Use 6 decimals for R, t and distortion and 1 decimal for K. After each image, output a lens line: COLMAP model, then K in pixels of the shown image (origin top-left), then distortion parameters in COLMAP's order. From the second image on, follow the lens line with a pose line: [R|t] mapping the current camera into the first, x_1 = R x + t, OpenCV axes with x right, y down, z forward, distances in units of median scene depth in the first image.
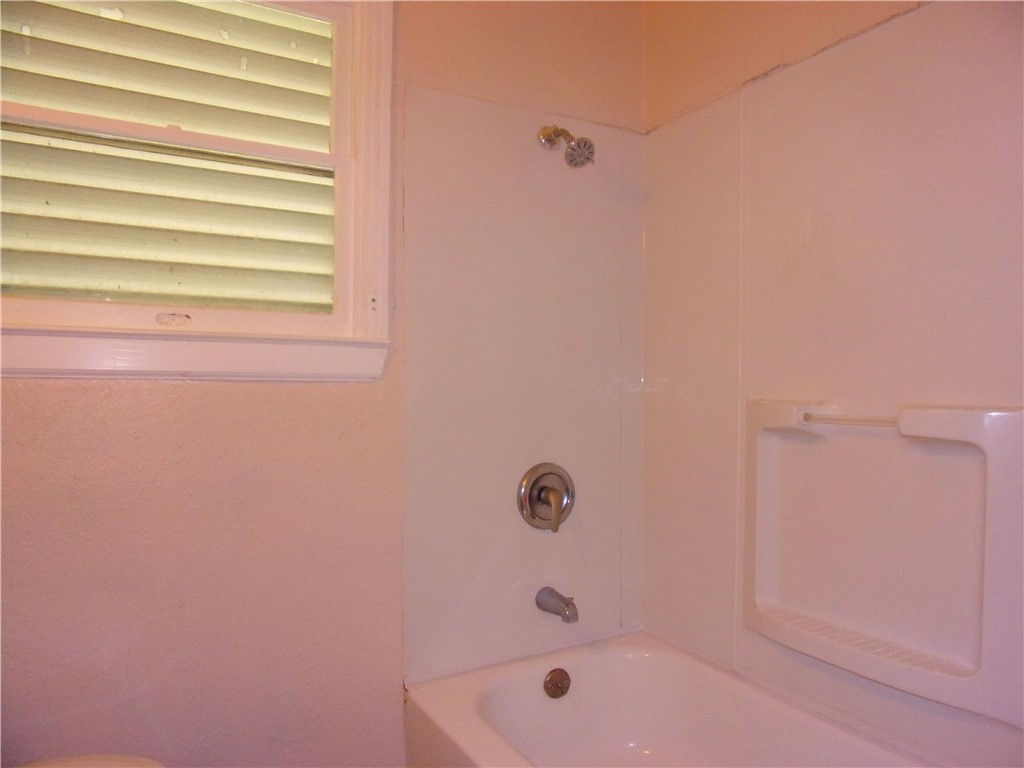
lens RADIAL K [[737.0, 0, 512.0], [0, 737.0, 384.0], [0, 0, 1]] dist [-0.007428, -0.001159]
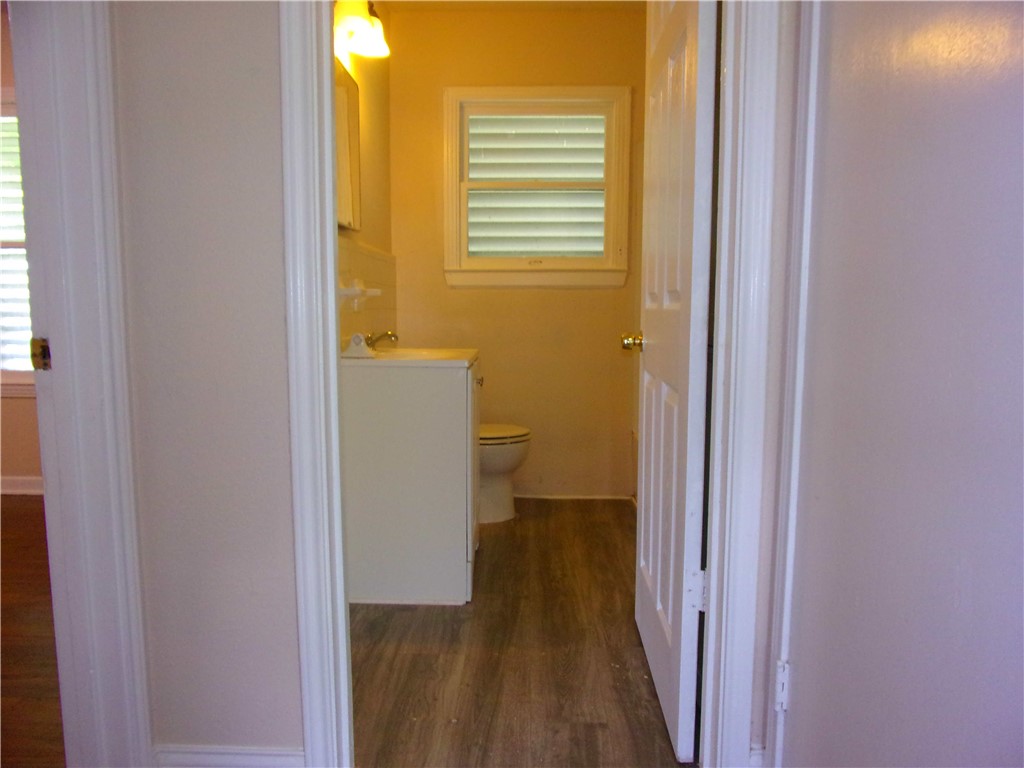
lens RADIAL K [[737.0, 0, 512.0], [0, 737.0, 384.0], [0, 0, 1]] dist [-0.007428, -0.001159]
pose [[0.863200, 0.051242, -0.502255, 0.628247], [0.012615, 0.992336, 0.122924, 0.004847], [0.504705, -0.112444, 0.855938, -1.018060]]
